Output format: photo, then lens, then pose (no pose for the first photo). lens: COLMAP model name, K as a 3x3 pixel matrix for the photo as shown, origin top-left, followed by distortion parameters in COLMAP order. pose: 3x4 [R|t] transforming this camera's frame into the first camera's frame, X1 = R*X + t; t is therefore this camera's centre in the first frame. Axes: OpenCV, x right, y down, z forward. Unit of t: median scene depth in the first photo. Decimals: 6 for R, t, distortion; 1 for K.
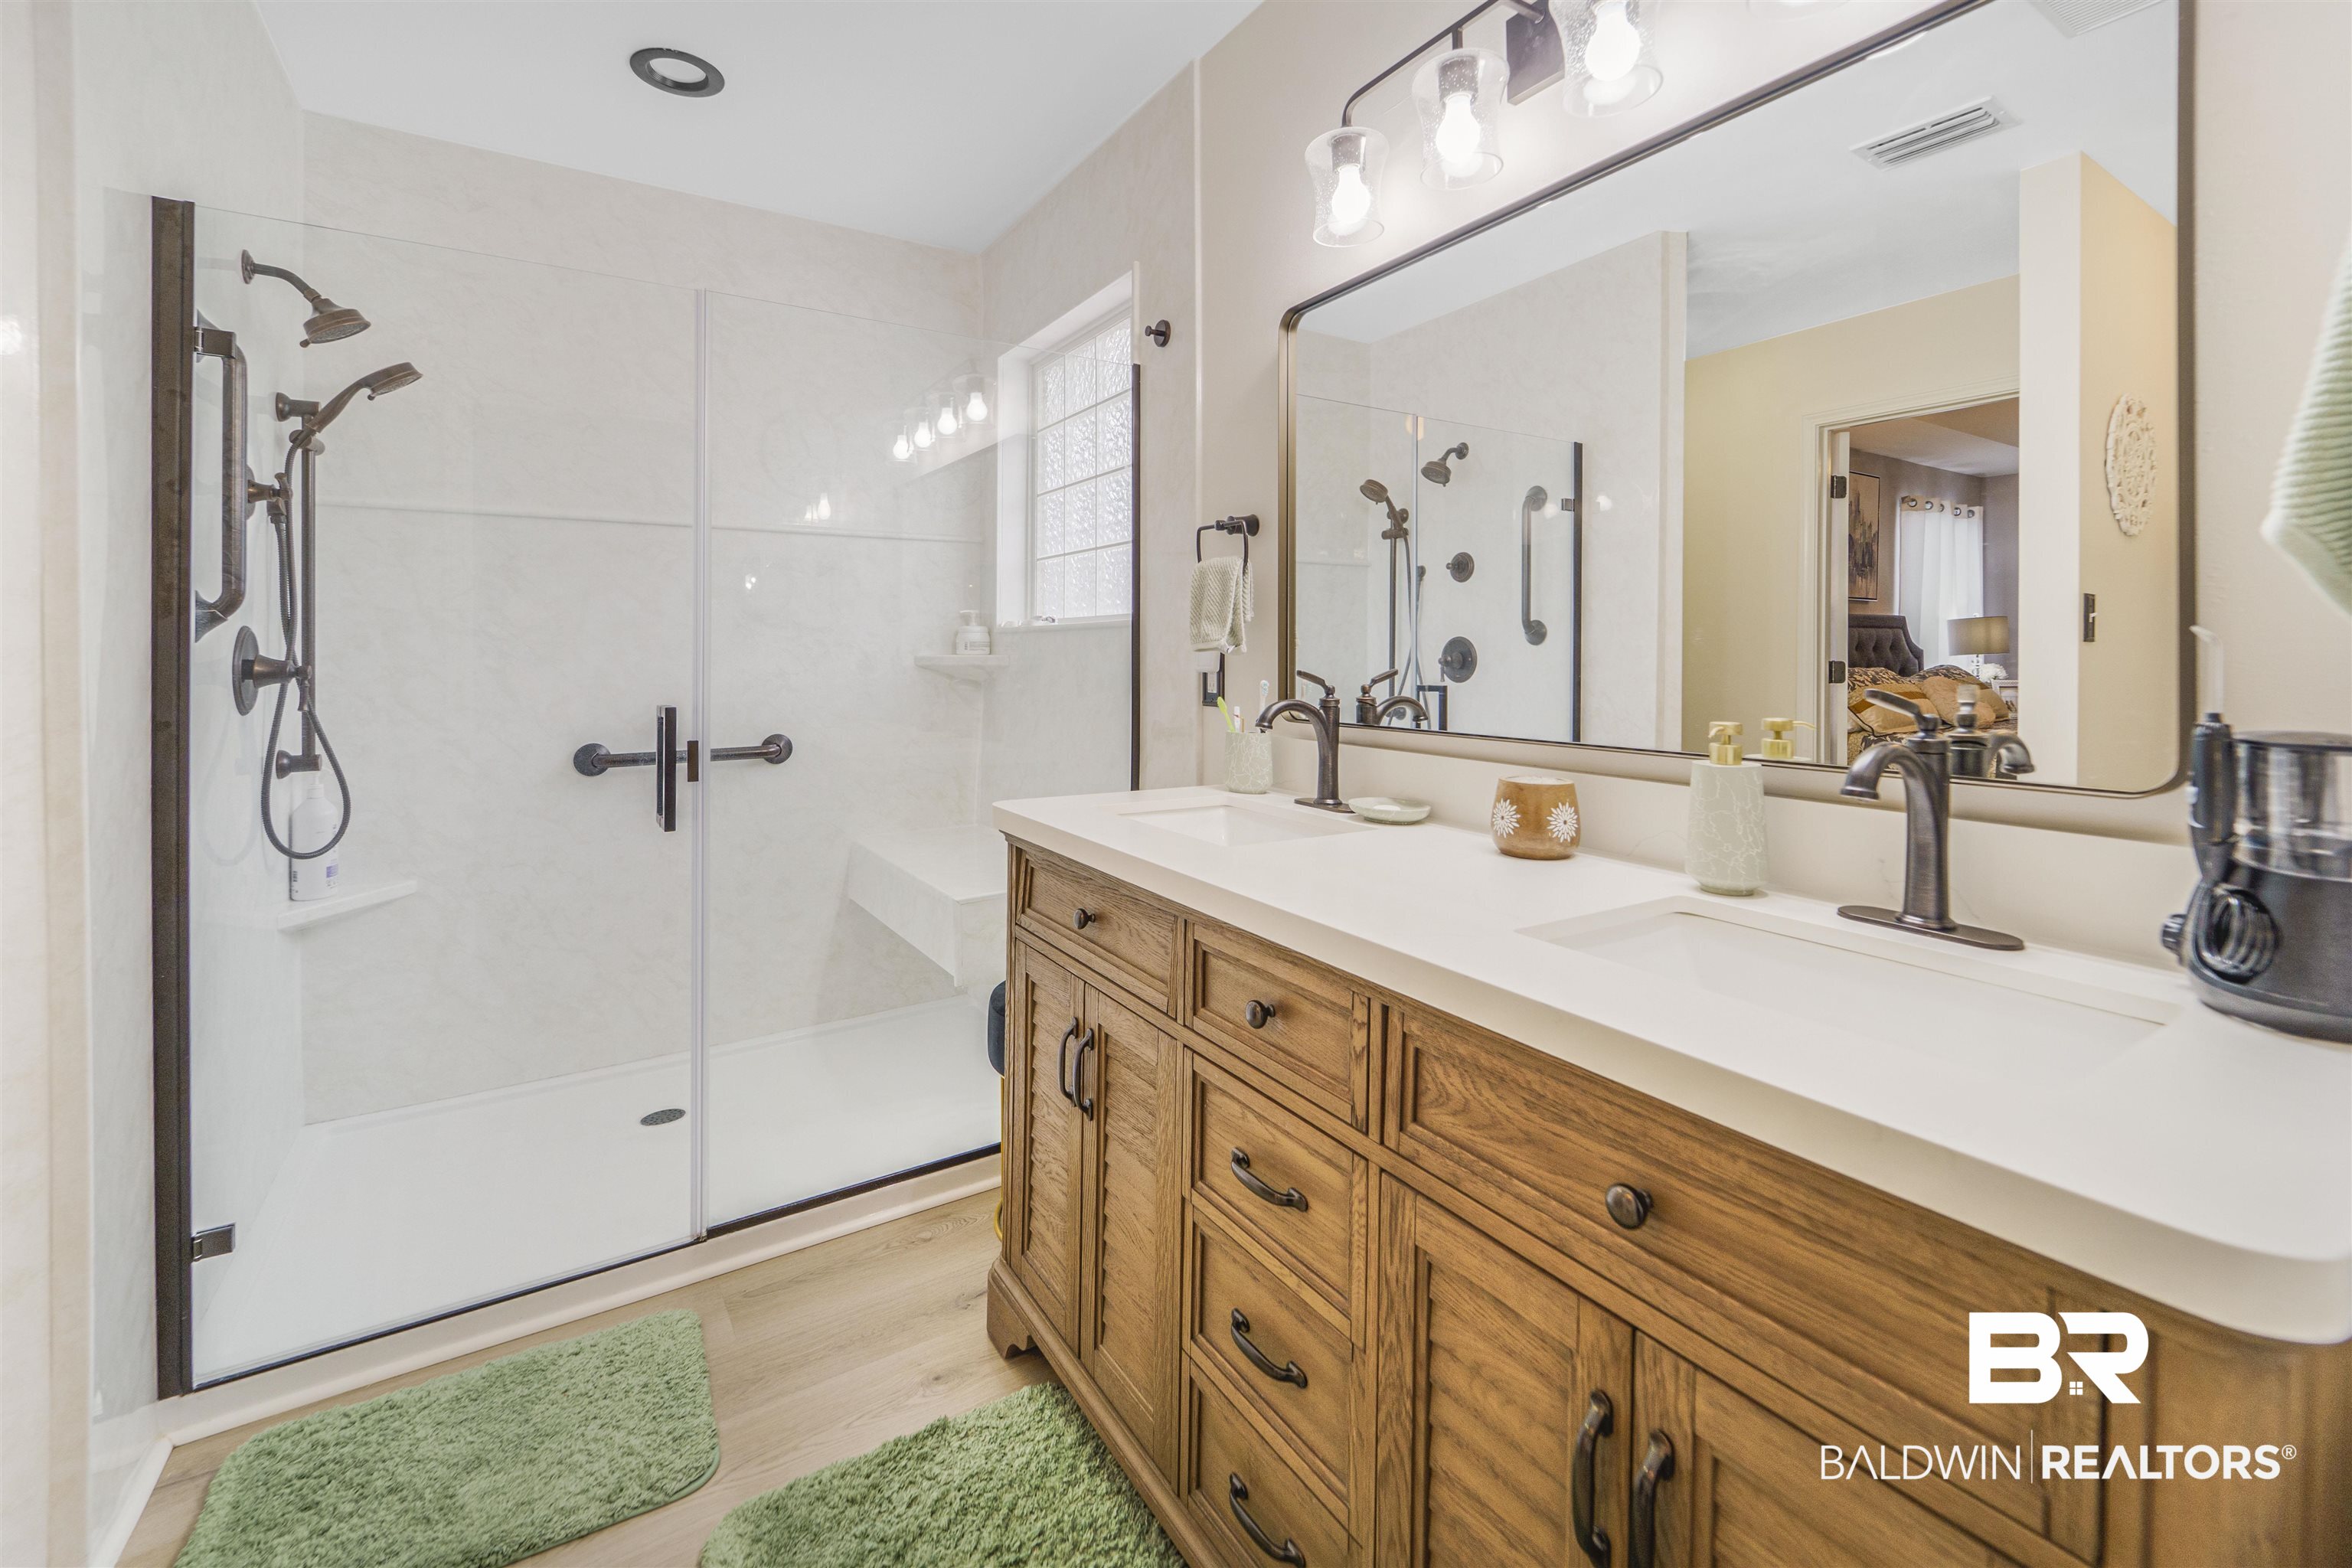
lens RADIAL K [[986.0, 0, 1179.6], [0, 986.0, 652.4], [0, 0, 1]] dist [-0.001312, -0.000349]
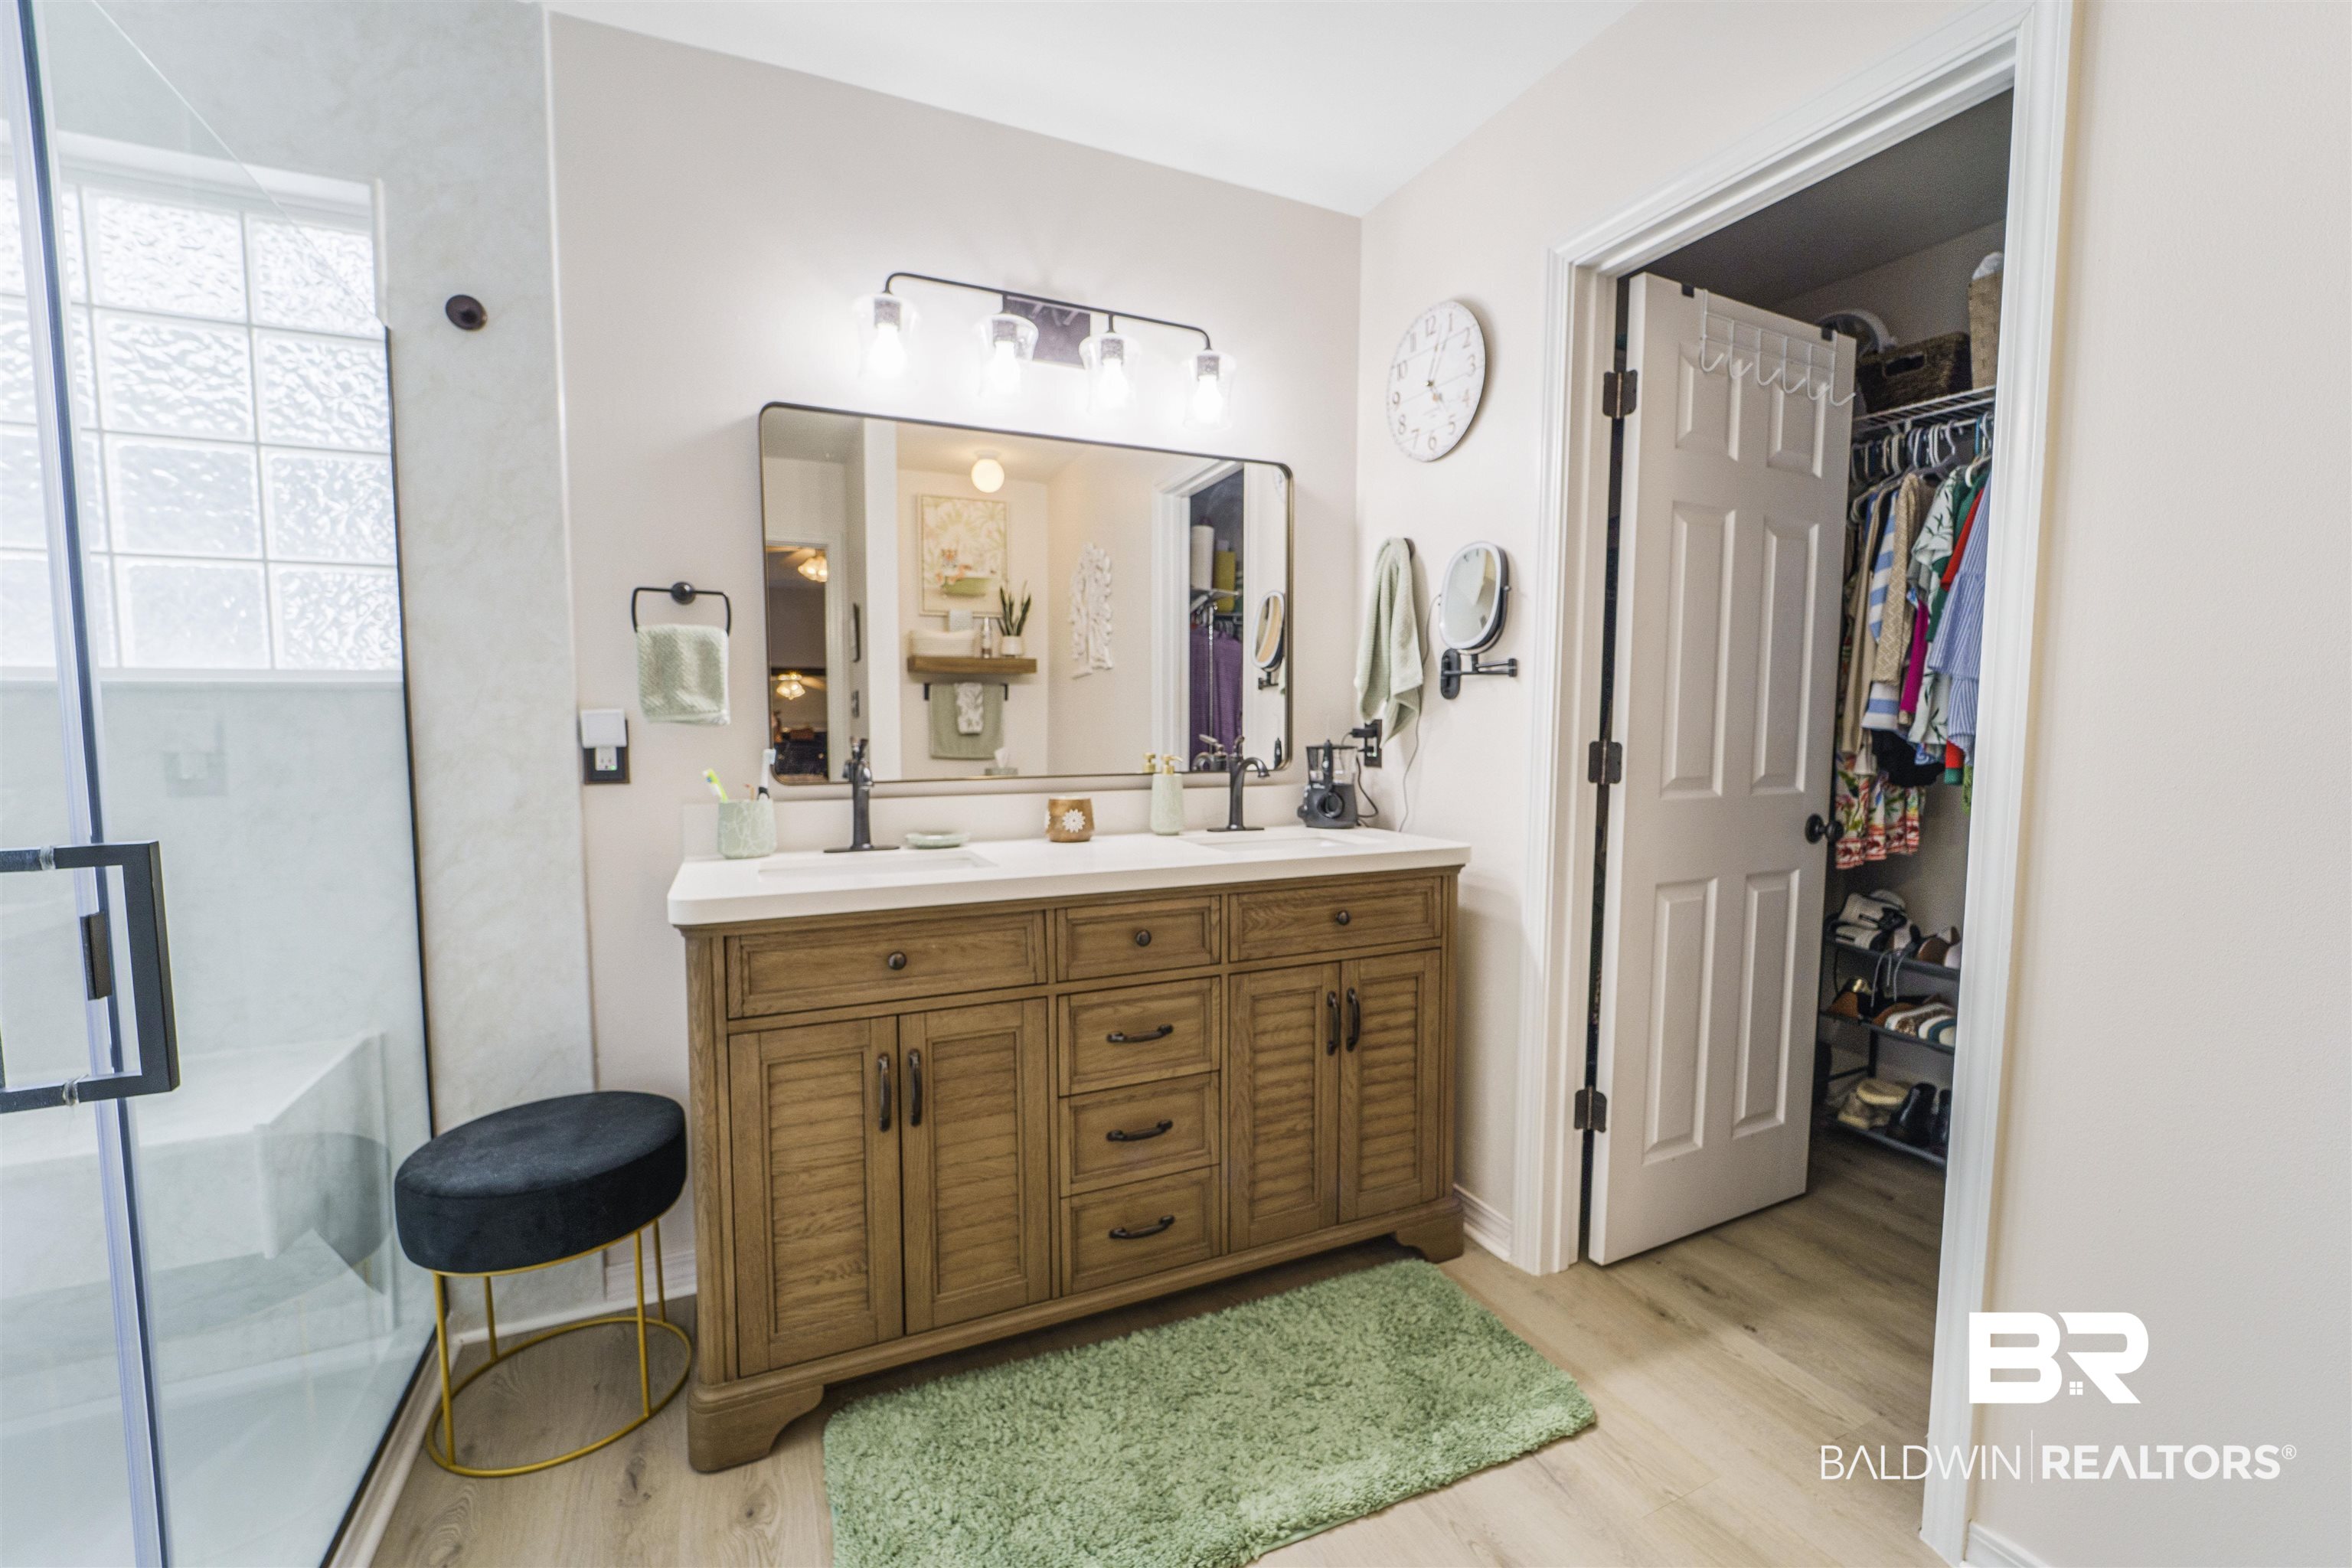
lens RADIAL K [[968.8, 0, 1187.0], [0, 968.8, 775.1], [0, 0, 1]] dist [-0.000116, -0.000467]
pose [[0.141549, -0.063358, 0.987902, -1.489458], [0.001075, 0.997959, 0.063849, -0.017334], [-0.989931, -0.007976, 0.141328, 0.672806]]
